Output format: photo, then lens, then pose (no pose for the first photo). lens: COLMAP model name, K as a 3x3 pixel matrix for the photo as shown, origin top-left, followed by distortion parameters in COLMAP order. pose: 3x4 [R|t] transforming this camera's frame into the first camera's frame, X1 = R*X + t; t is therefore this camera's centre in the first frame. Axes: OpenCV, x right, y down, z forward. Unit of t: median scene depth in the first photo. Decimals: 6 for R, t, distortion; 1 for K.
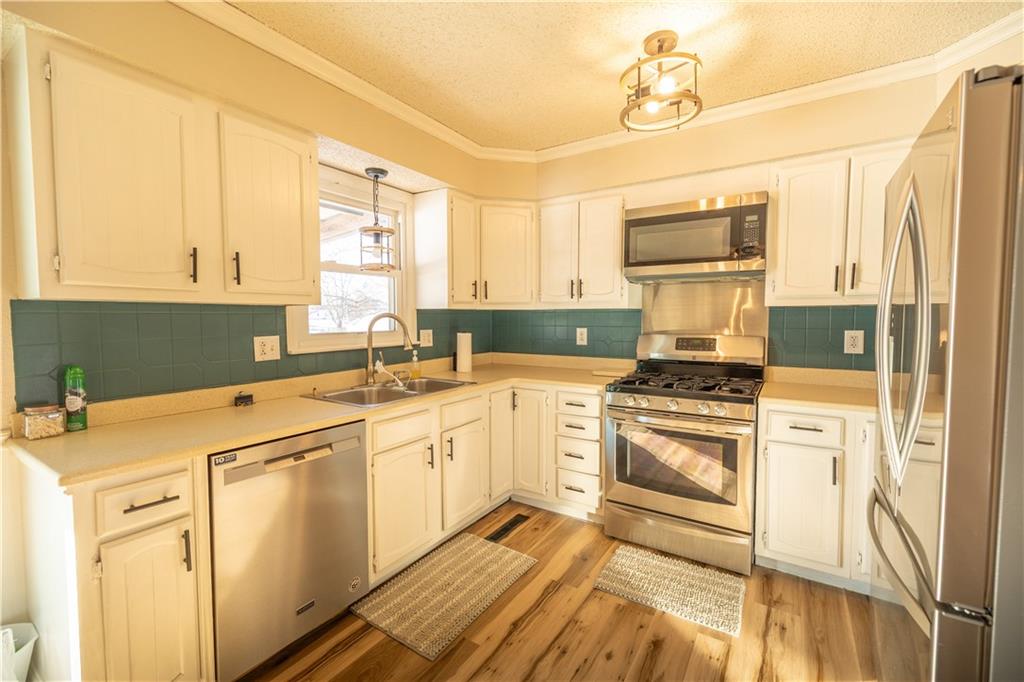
lens RADIAL K [[437.2, 0, 511.8], [0, 437.2, 337.9], [0, 0, 1]] dist [0.002053, 0.000295]
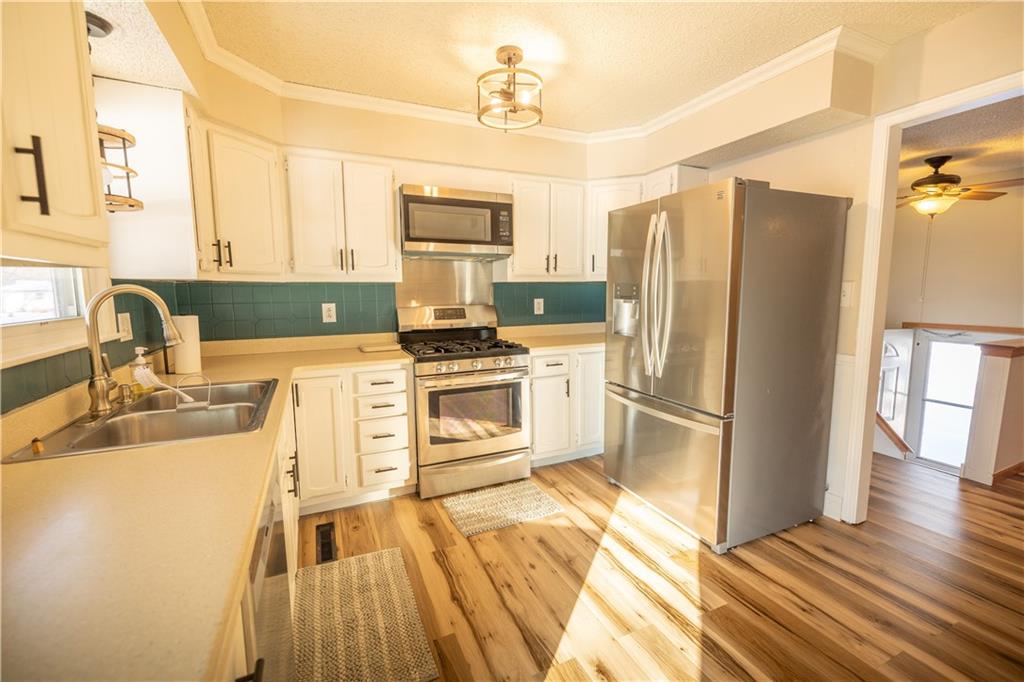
lens RADIAL K [[431.4, 0, 517.5], [0, 431.4, 338.4], [0, 0, 1]] dist [-0.000076, -0.000084]
pose [[0.529452, -0.097107, 0.842764, -0.519983], [0.047215, 0.995260, 0.085016, -0.010874], [-0.847025, -0.005221, 0.531527, 0.270020]]
